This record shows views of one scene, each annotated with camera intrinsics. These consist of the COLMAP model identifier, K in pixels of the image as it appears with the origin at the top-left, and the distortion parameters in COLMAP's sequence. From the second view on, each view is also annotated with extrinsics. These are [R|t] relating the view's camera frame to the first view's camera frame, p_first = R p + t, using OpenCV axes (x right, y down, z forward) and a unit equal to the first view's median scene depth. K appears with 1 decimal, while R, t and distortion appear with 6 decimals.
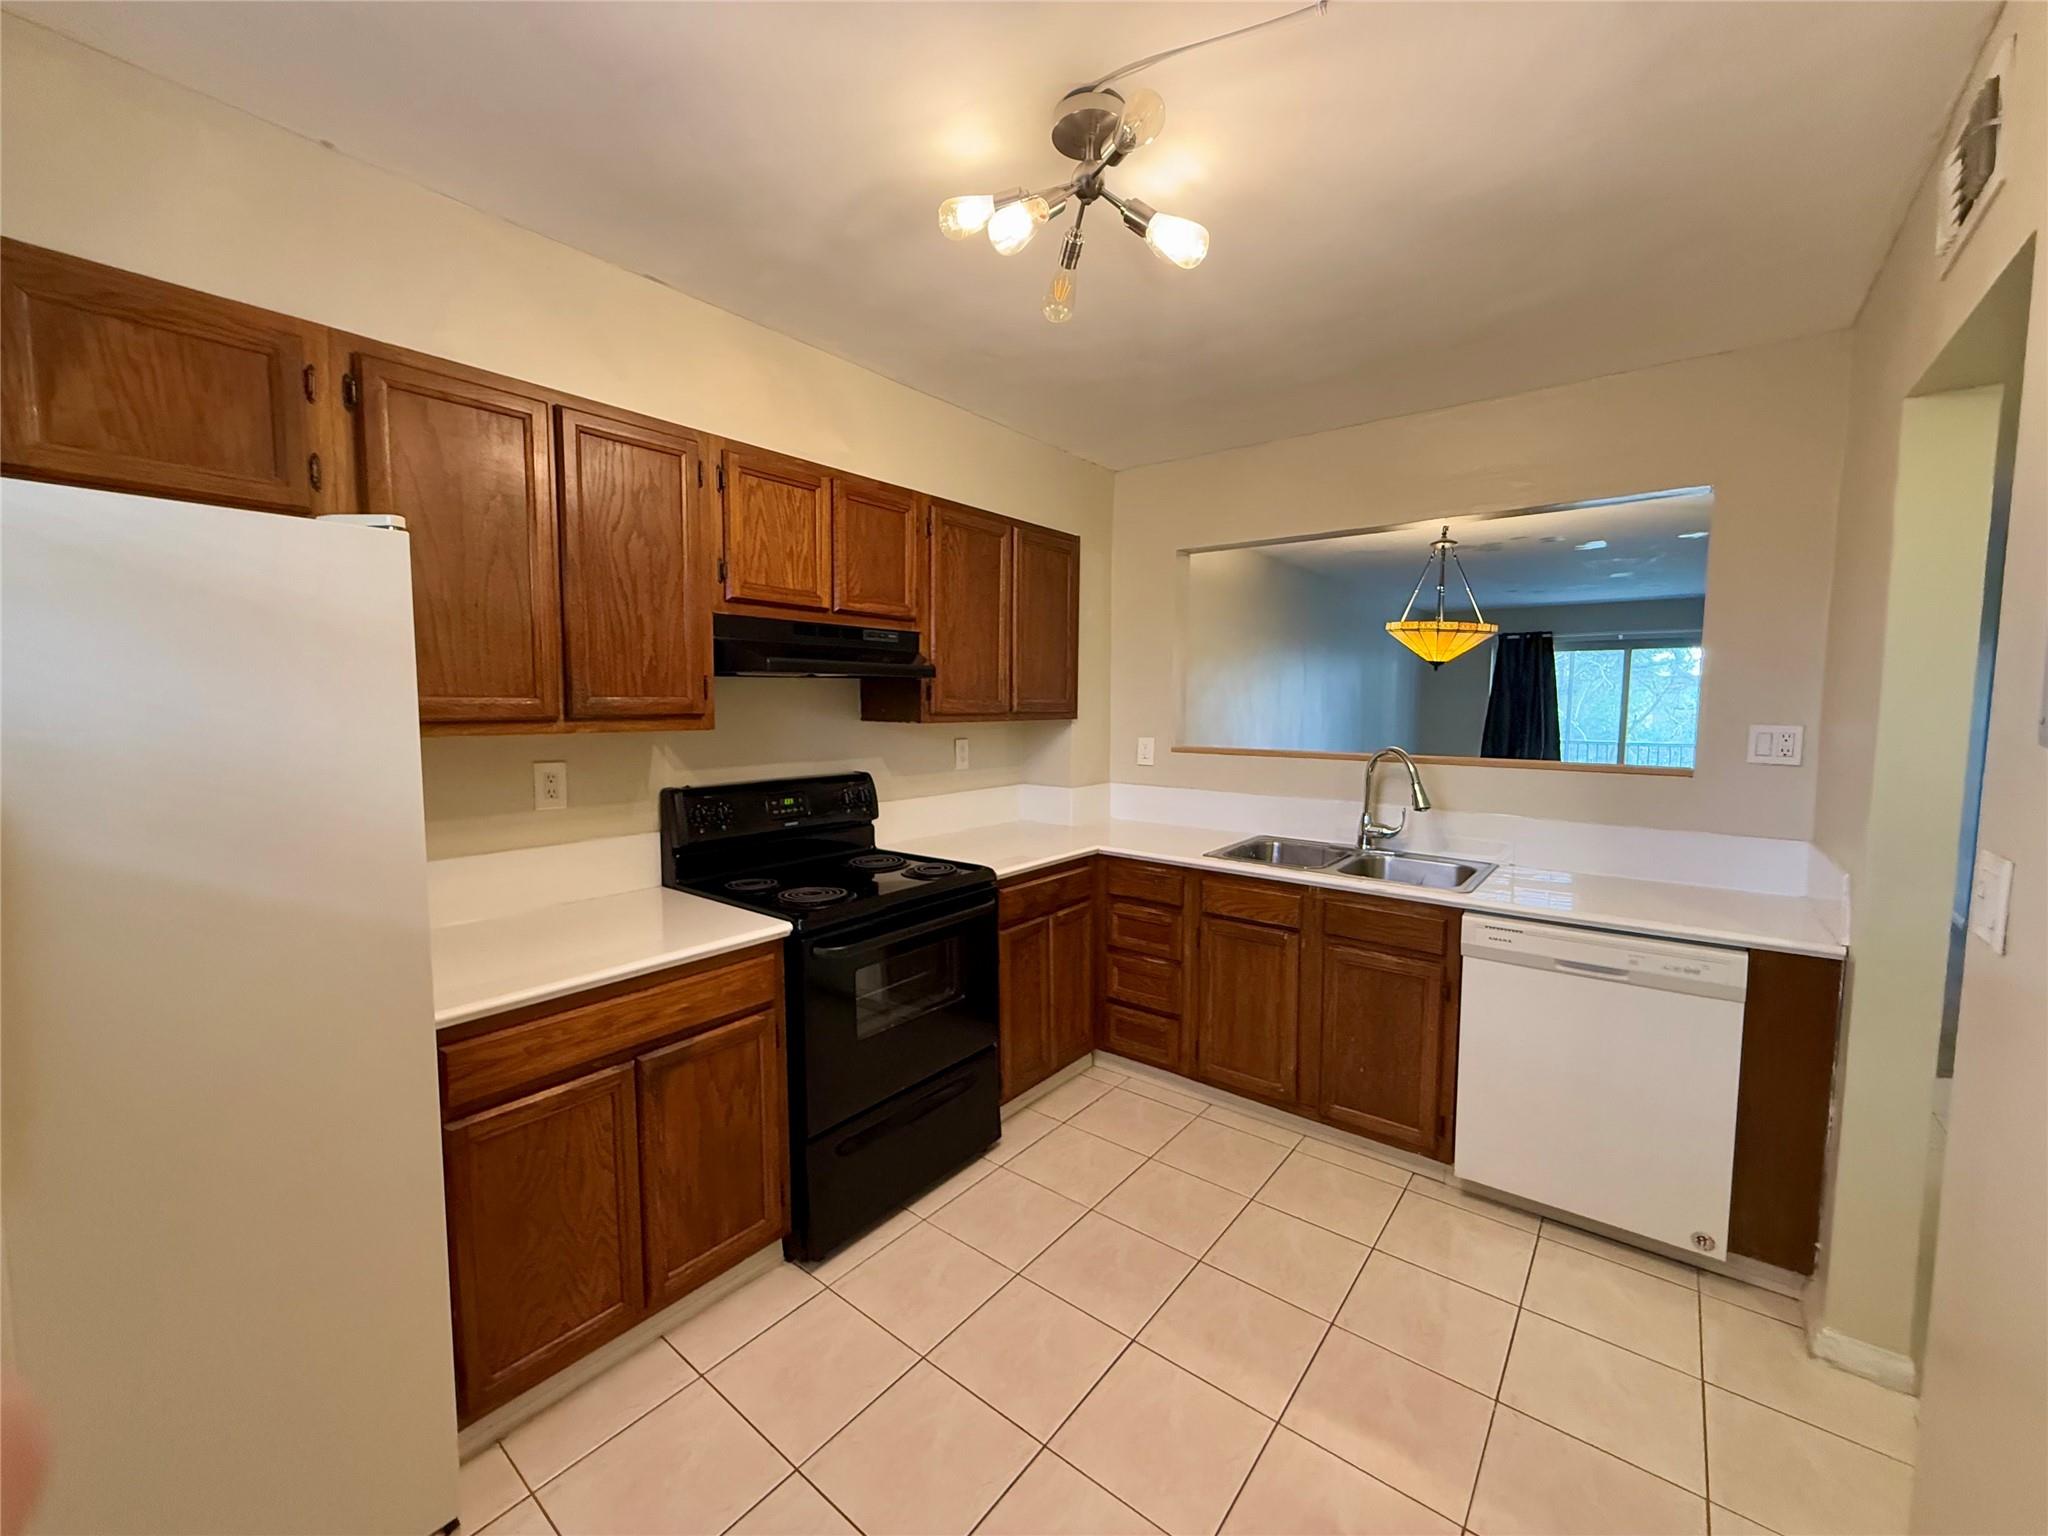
lens RADIAL K [[817.5, 0, 1005.4], [0, 817.5, 768.3], [0, 0, 1]] dist [-0.003089, 0.000279]
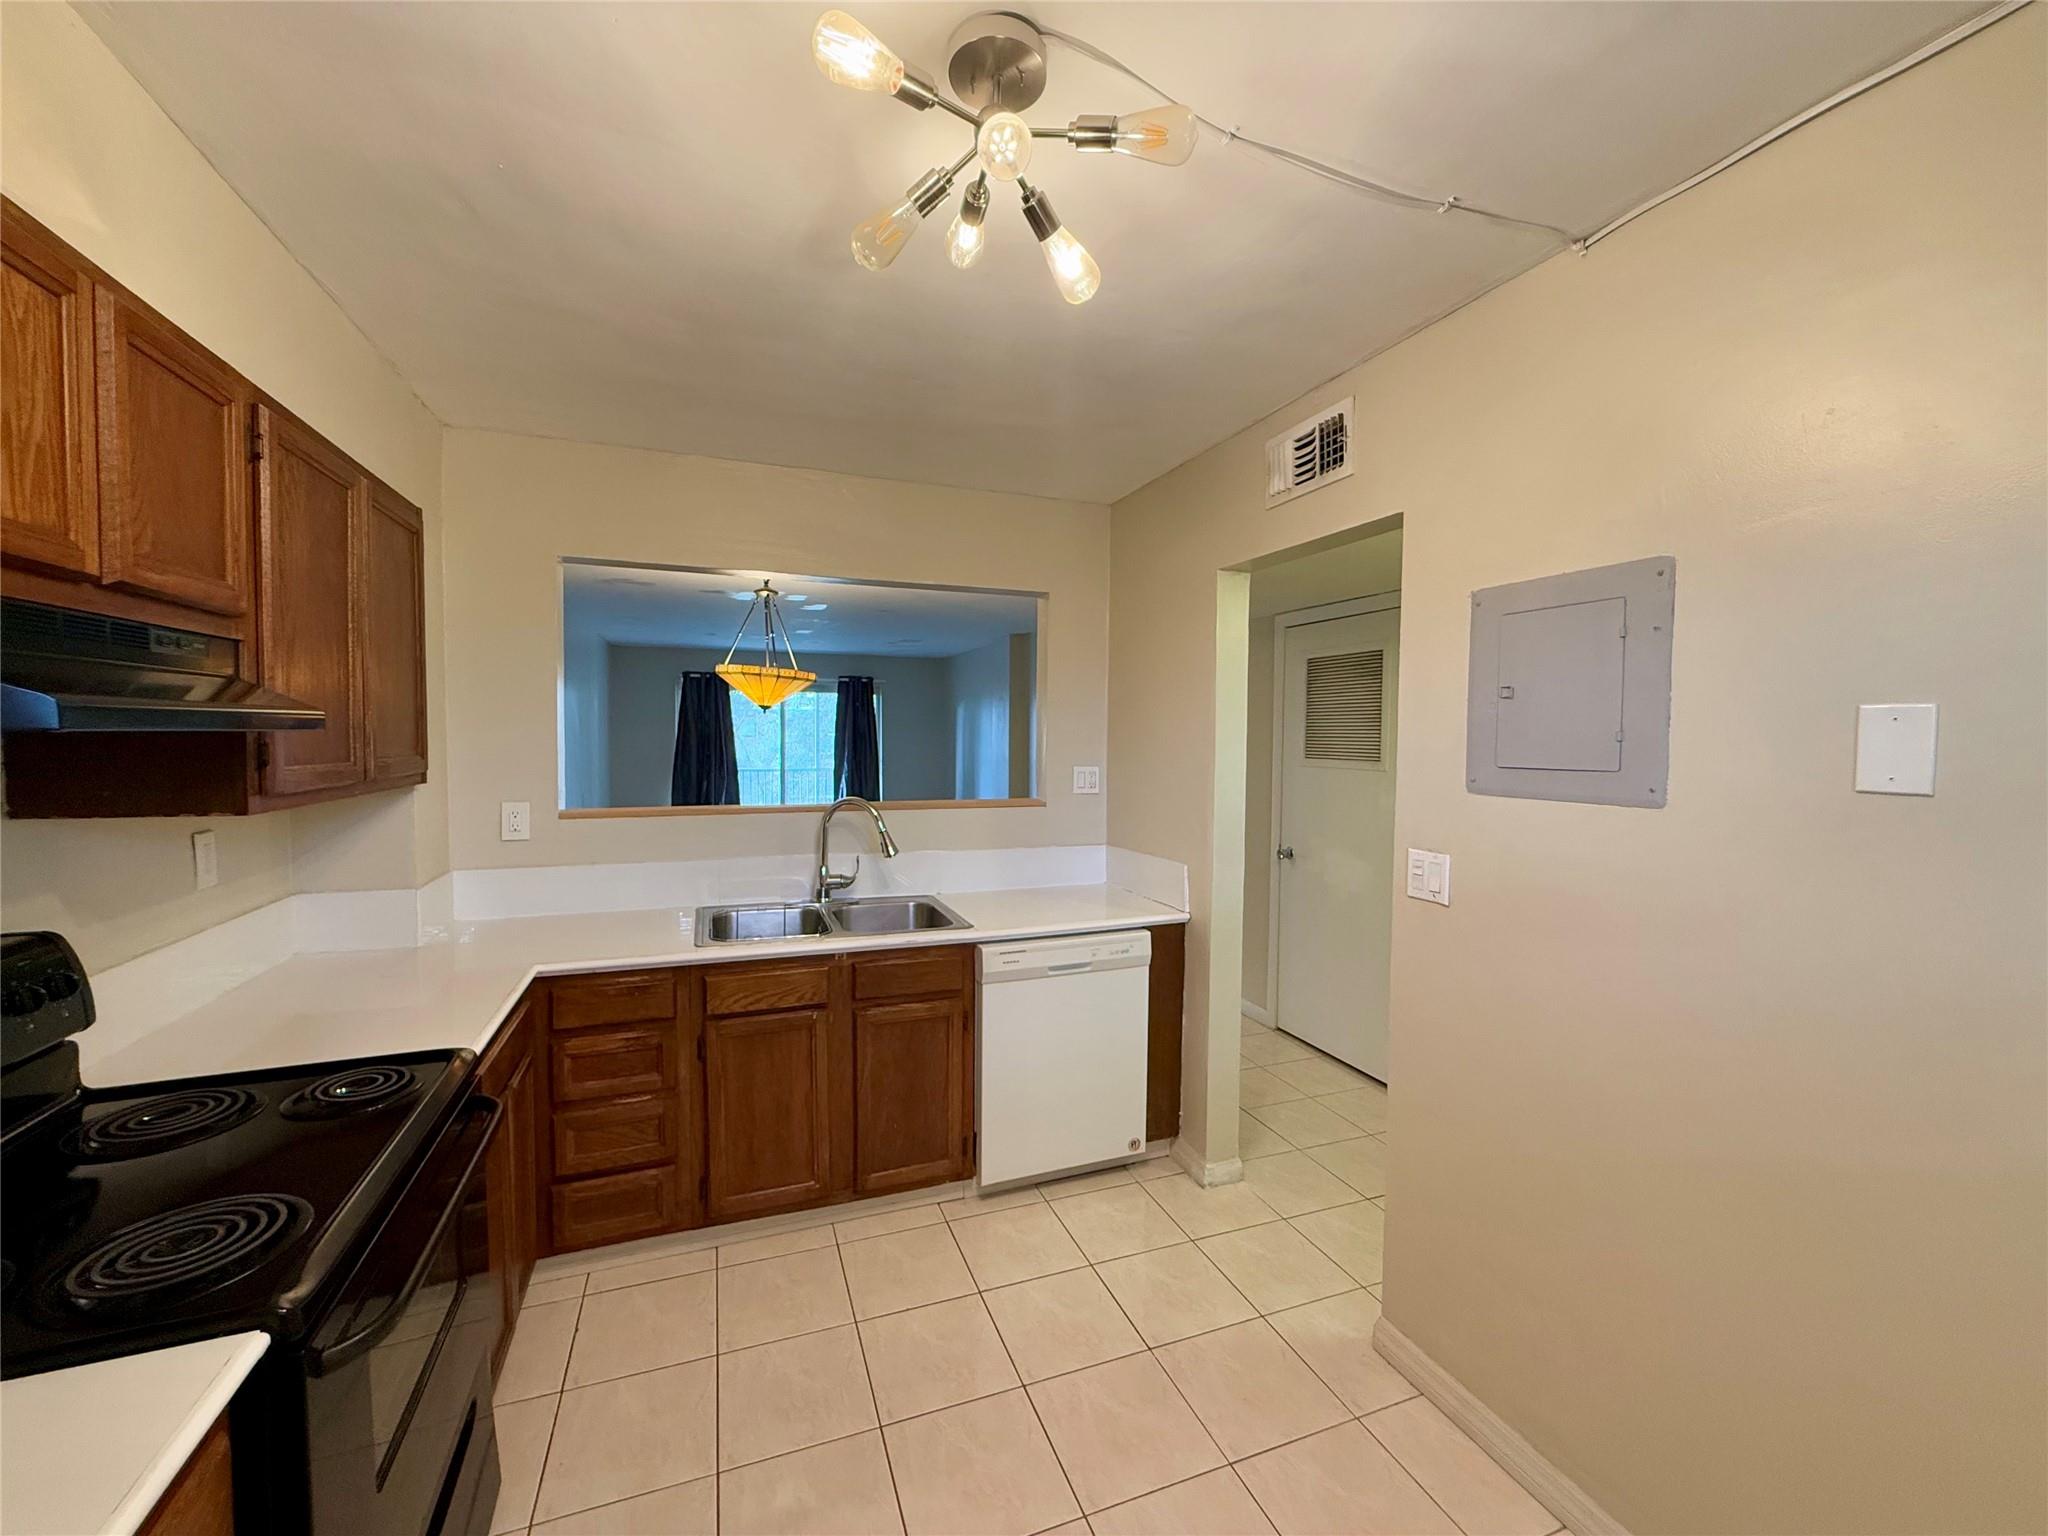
lens RADIAL K [[817.5, 0, 1020.5], [0, 817.5, 766.6], [0, 0, 1]] dist [-0.003089, 0.000279]
pose [[0.503204, -0.036406, 0.863401, -0.312680], [0.065823, 0.997824, 0.003711, -0.057631], [-0.861657, 0.054964, 0.504505, 0.327481]]
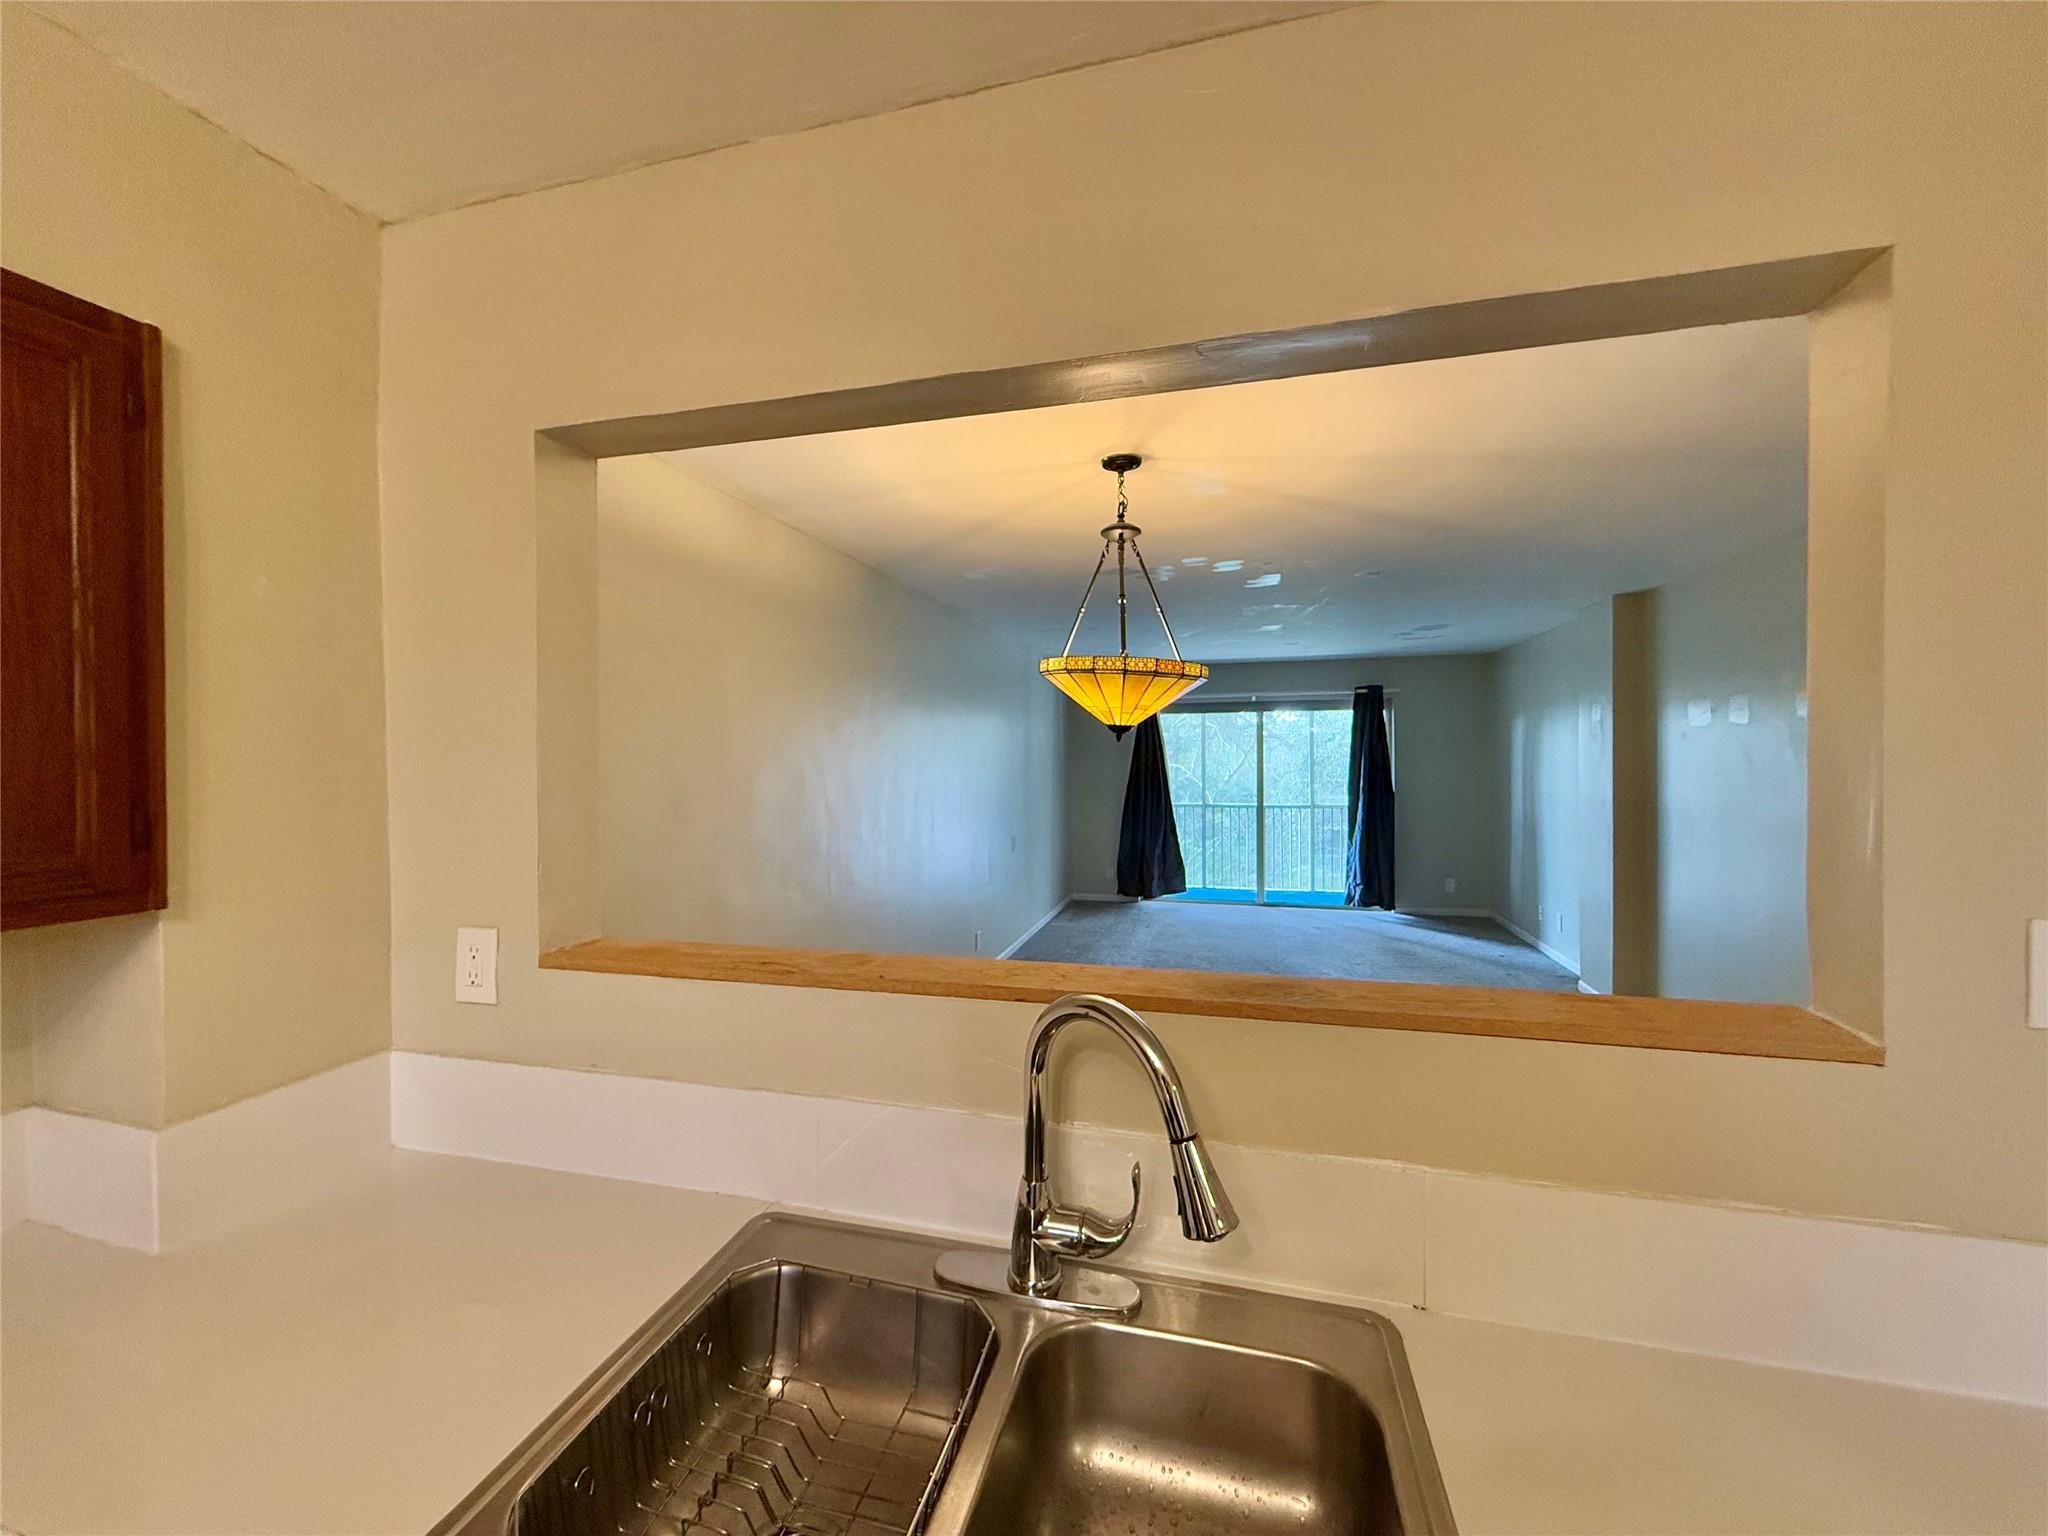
lens RADIAL K [[817.5, 0, 1008.8], [0, 817.5, 763.8], [0, 0, 1]] dist [-0.003089, 0.000279]
pose [[0.917140, -0.013850, 0.398326, 0.335953], [0.044040, 0.996798, -0.066743, -0.104164], [-0.396126, 0.078754, 0.914813, 0.762394]]
